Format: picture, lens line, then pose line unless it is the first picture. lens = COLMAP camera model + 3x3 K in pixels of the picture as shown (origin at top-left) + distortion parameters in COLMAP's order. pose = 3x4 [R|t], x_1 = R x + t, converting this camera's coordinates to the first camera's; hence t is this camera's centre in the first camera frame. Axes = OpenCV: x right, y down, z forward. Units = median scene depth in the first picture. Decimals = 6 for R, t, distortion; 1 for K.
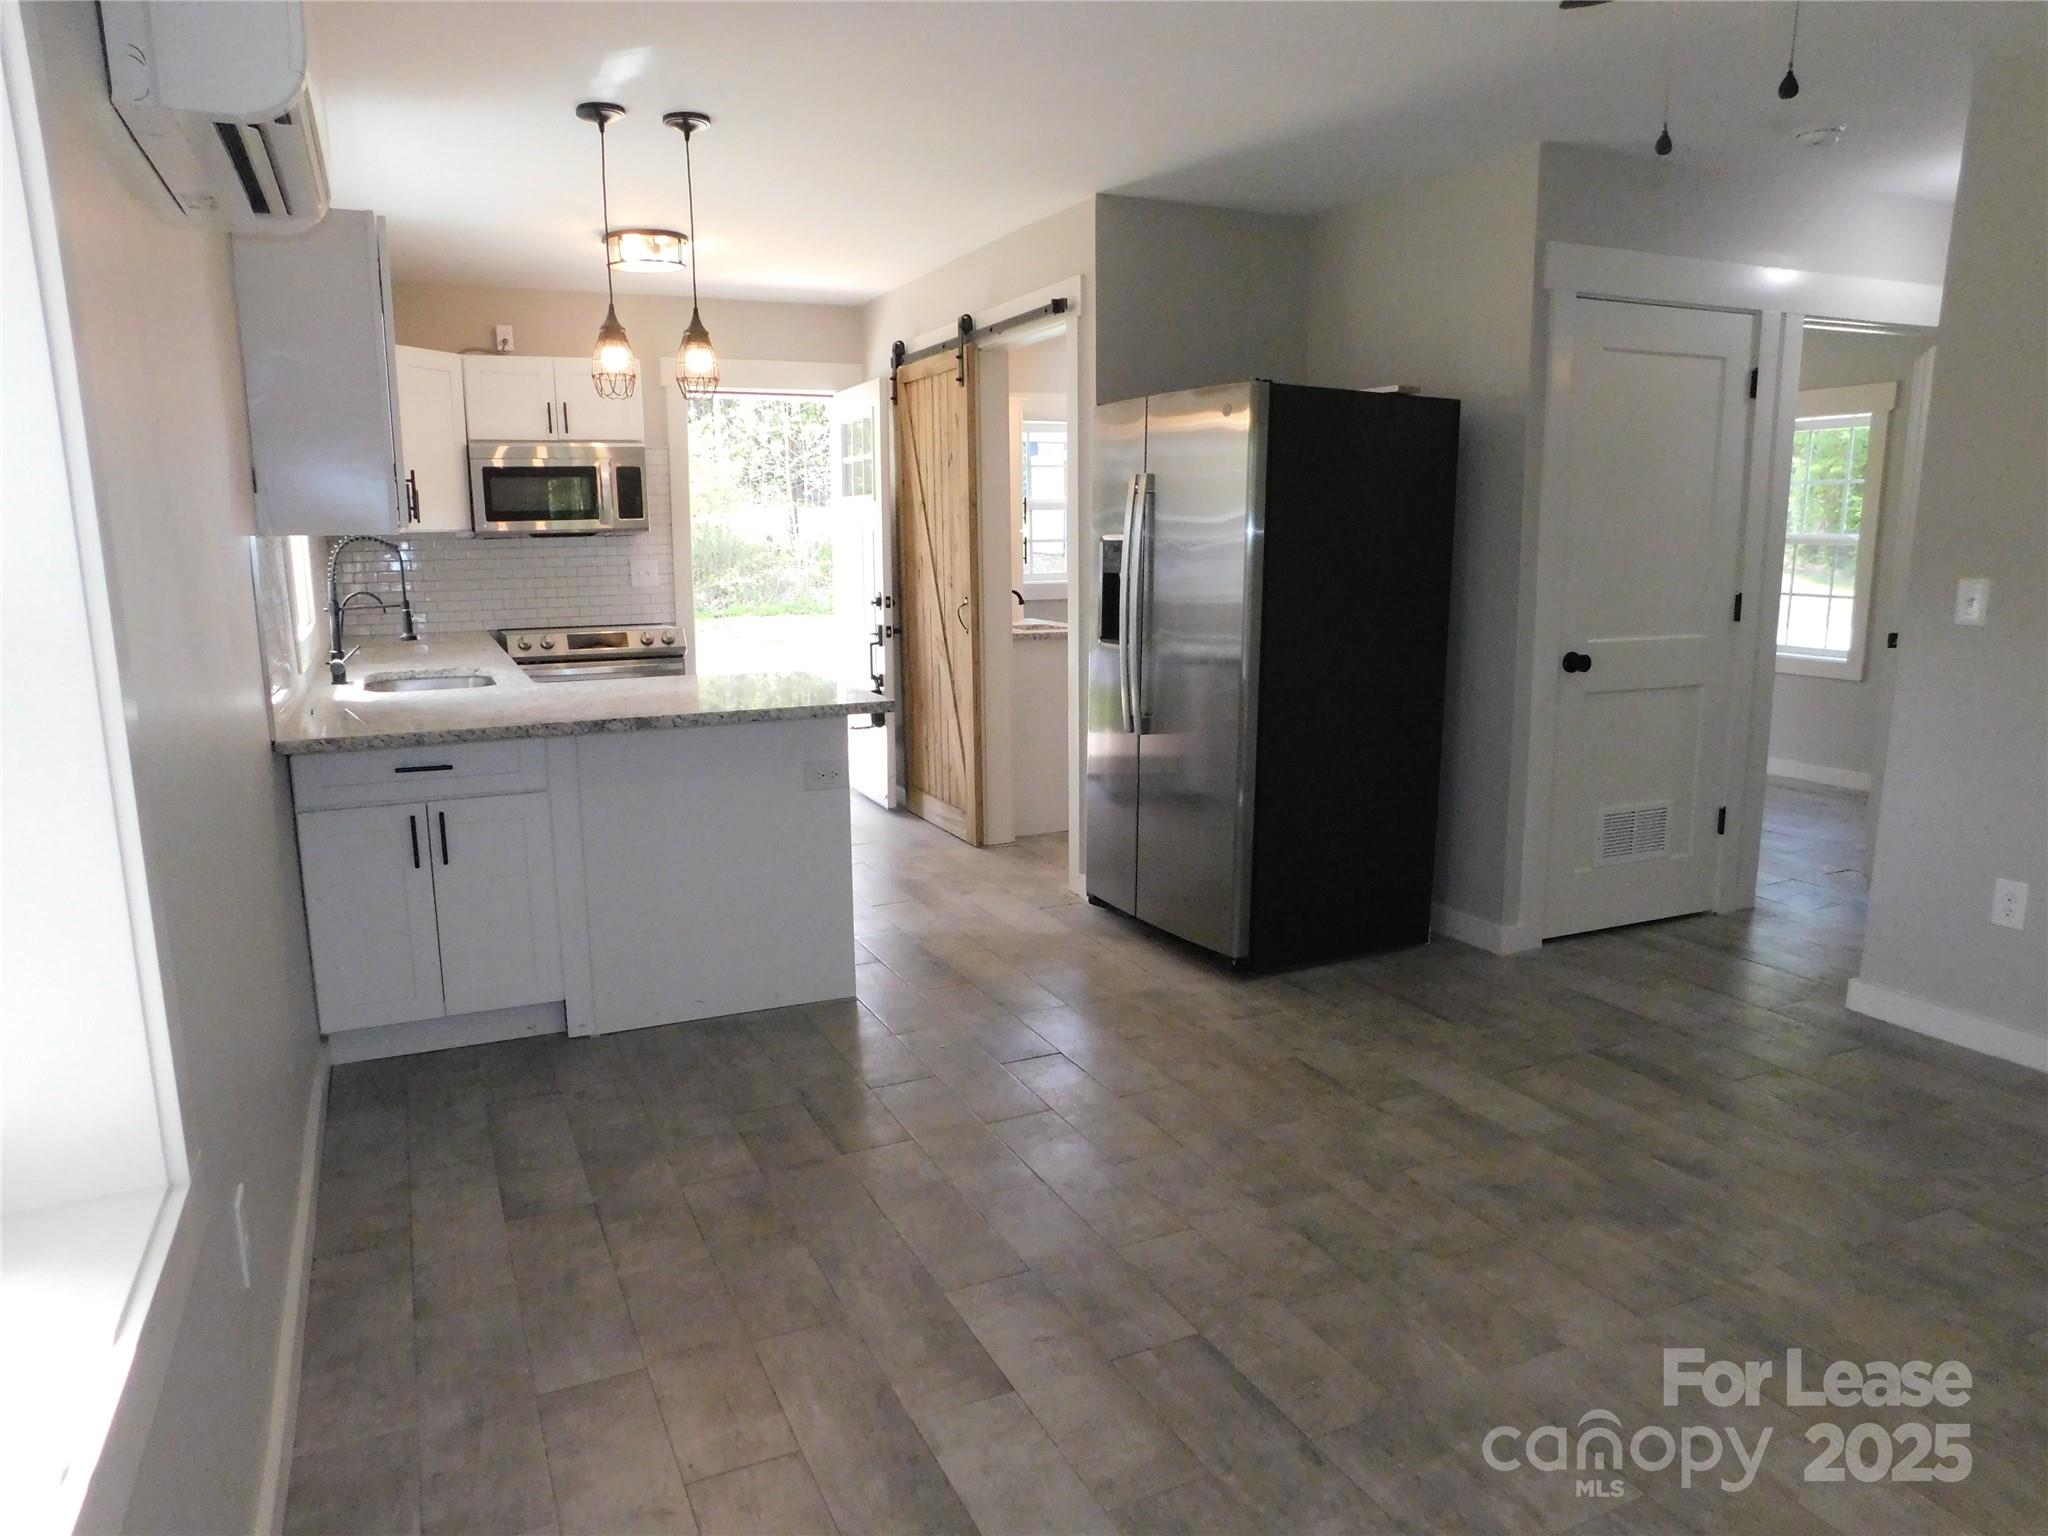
lens RADIAL K [[1357.2, 0, 1028.2], [0, 1357.2, 777.5], [0, 0, 1]] dist [-0.063367, 0.055962]
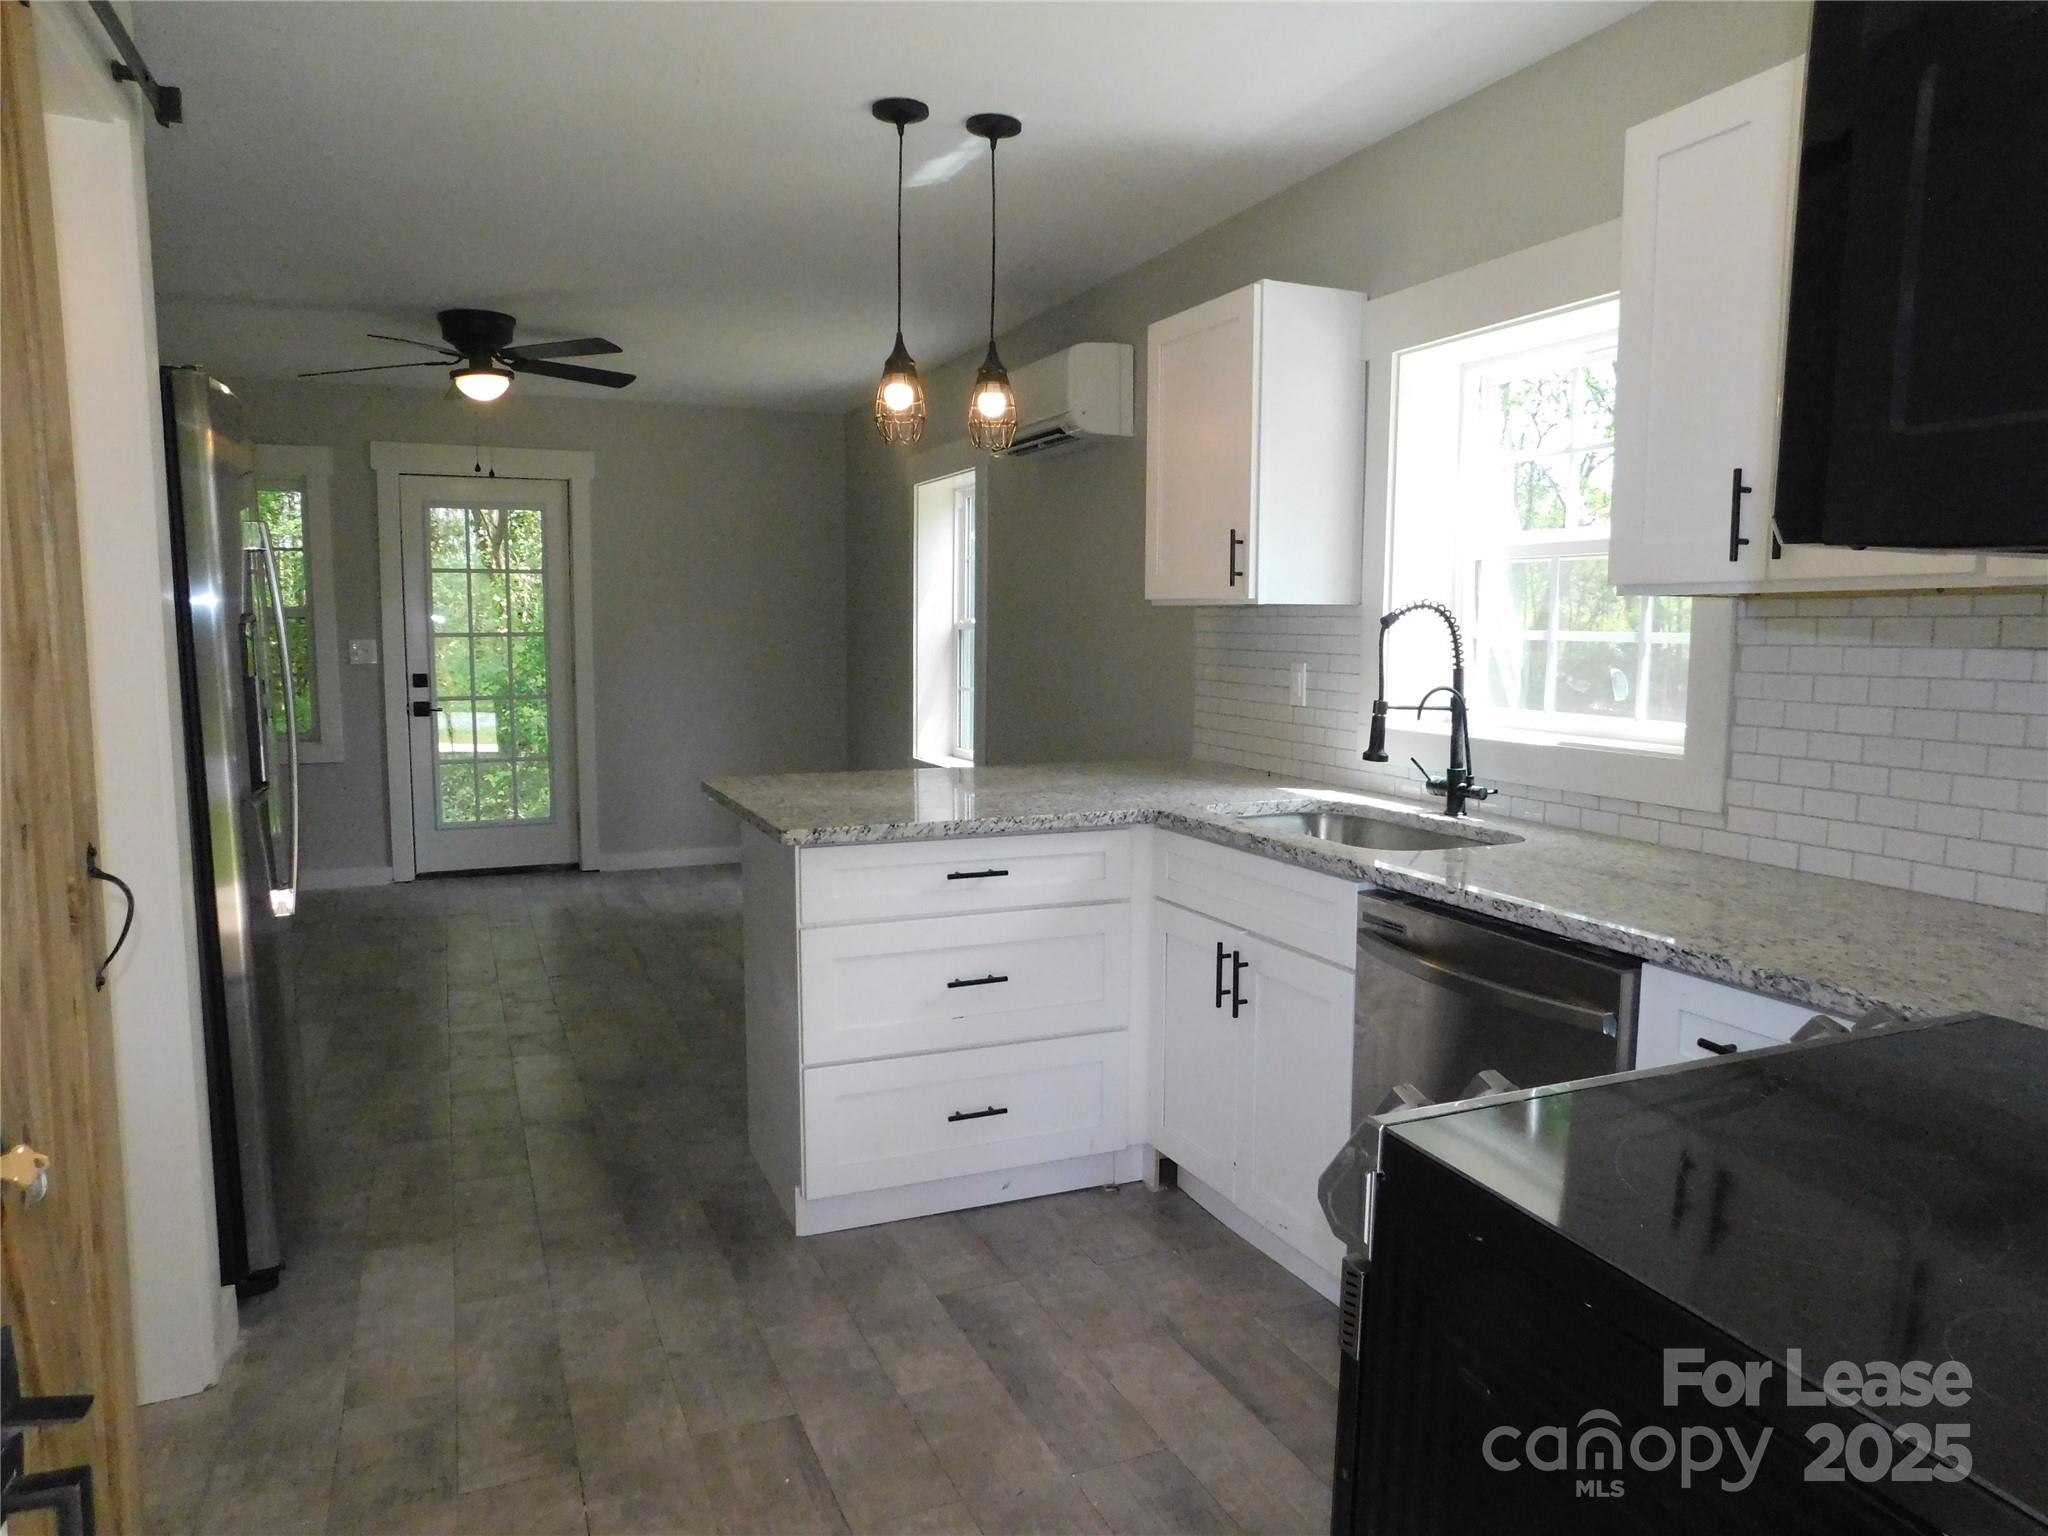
lens RADIAL K [[1357.2, 0, 1028.2], [0, 1357.2, 777.5], [0, 0, 1]] dist [-0.063367, 0.055962]
pose [[-0.999525, 0.000802, 0.030800, -0.391991], [0.009763, 0.956387, 0.291938, -0.368948], [-0.029223, 0.292100, -0.955941, 2.081667]]
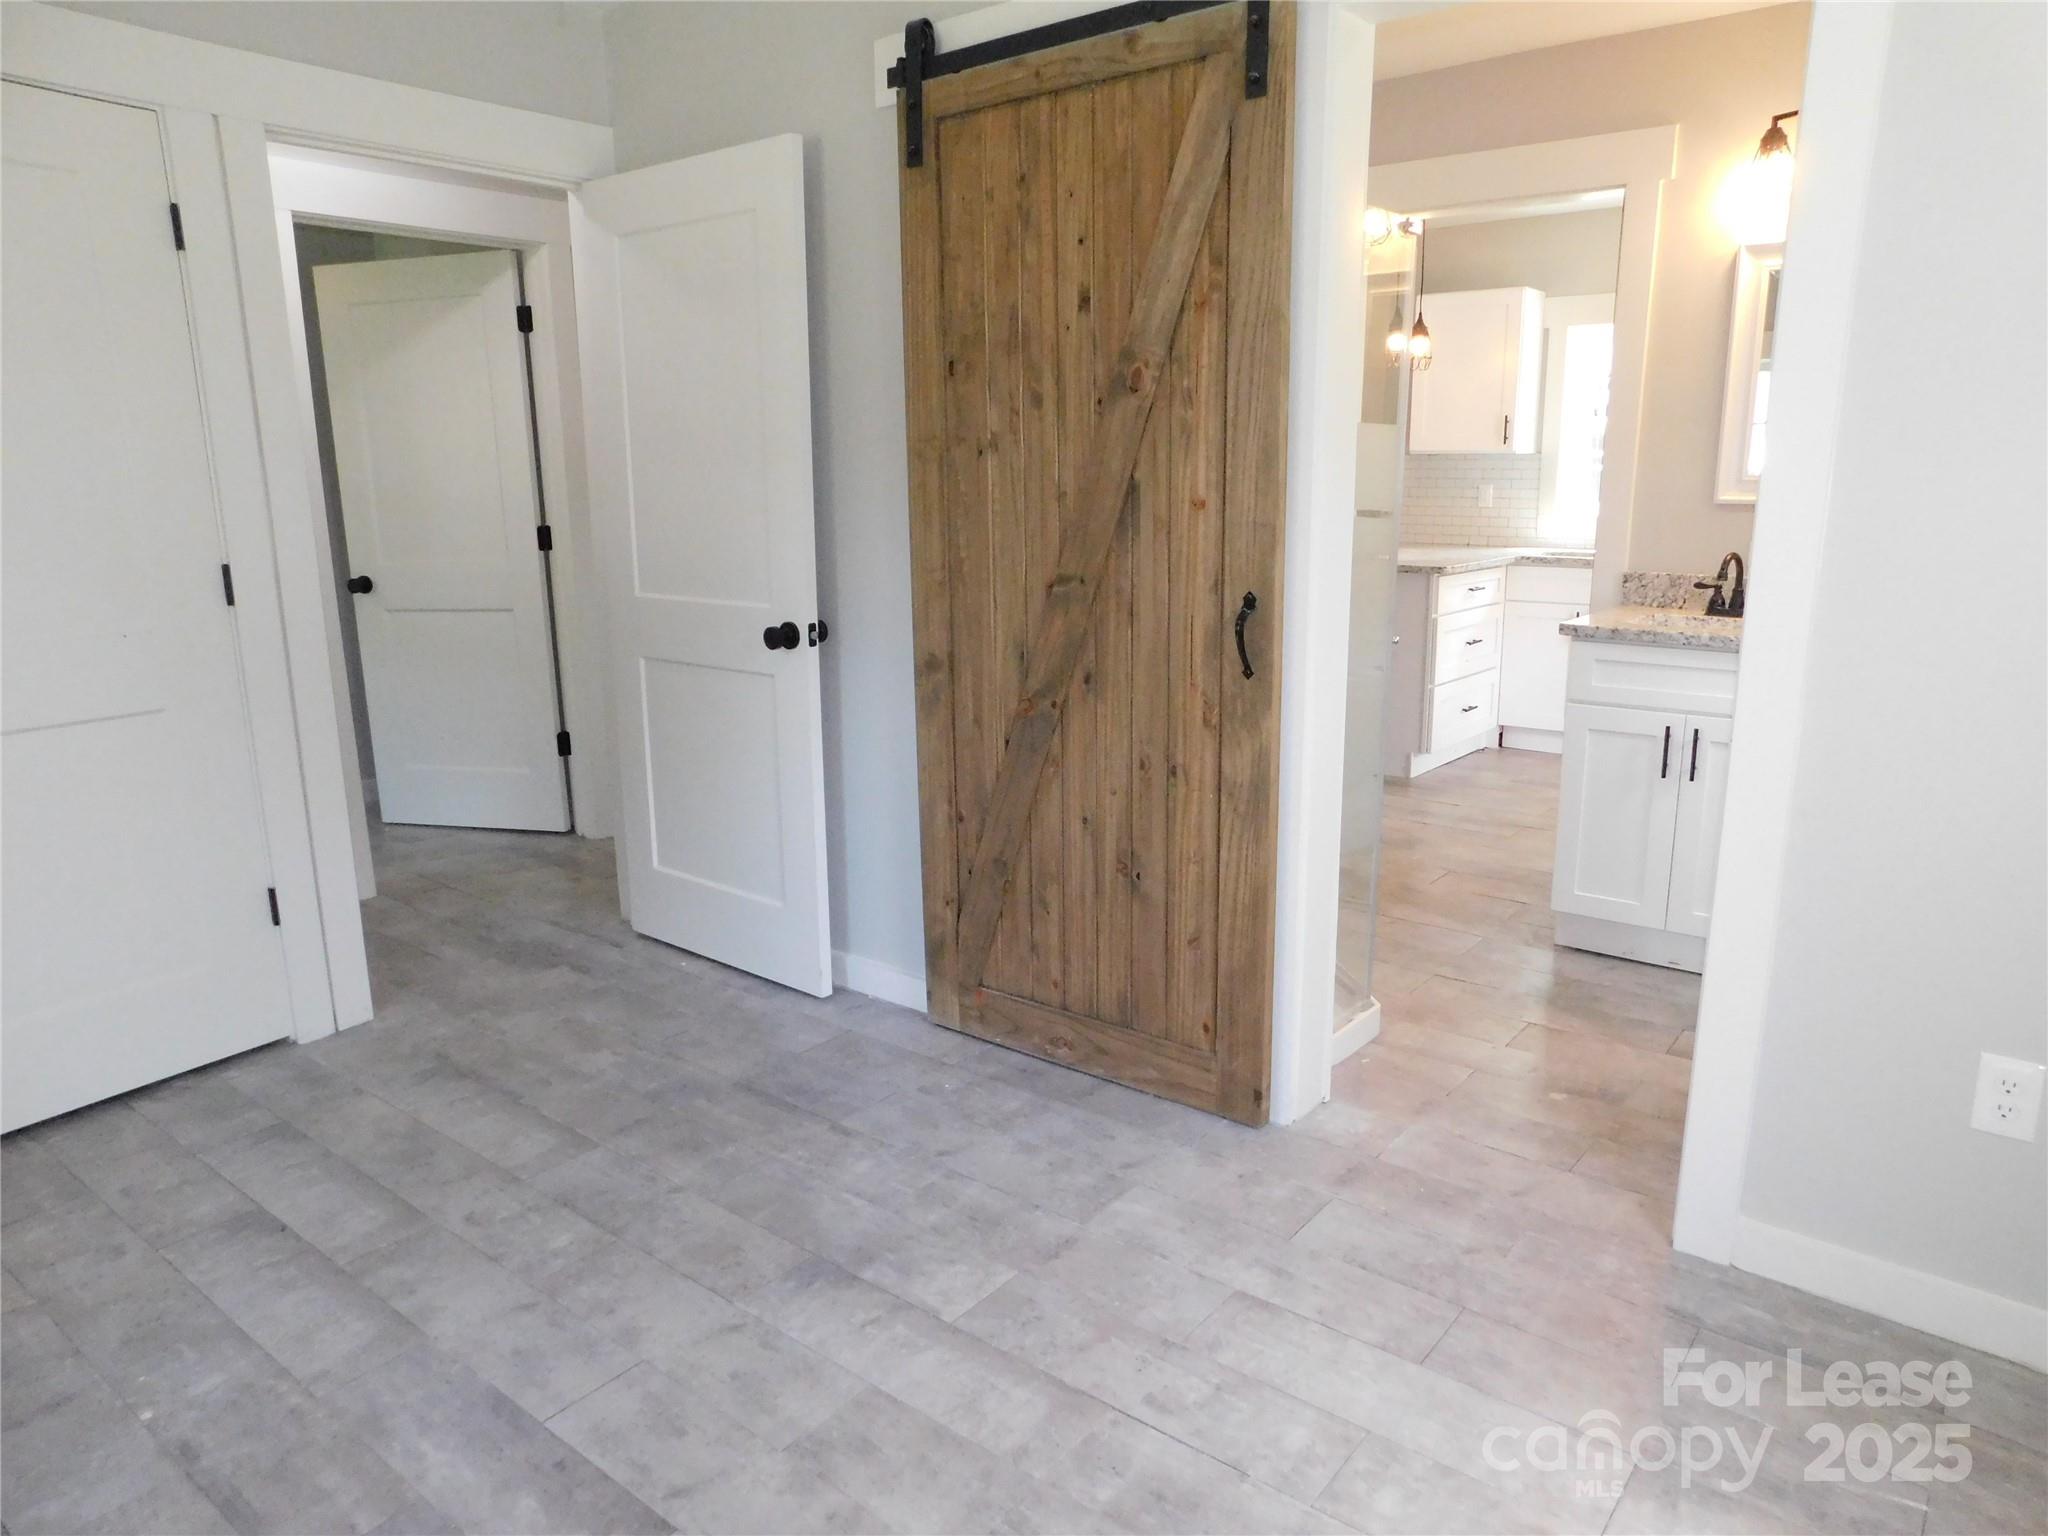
lens RADIAL K [[1357.2, 0, 1028.2], [0, 1357.2, 777.5], [0, 0, 1]] dist [-0.063367, 0.055962]
pose [[-0.894099, 0.113134, -0.433344, 0.965966], [-0.070510, 0.919946, 0.385652, -0.466355], [0.442283, 0.375366, -0.814546, 2.532273]]
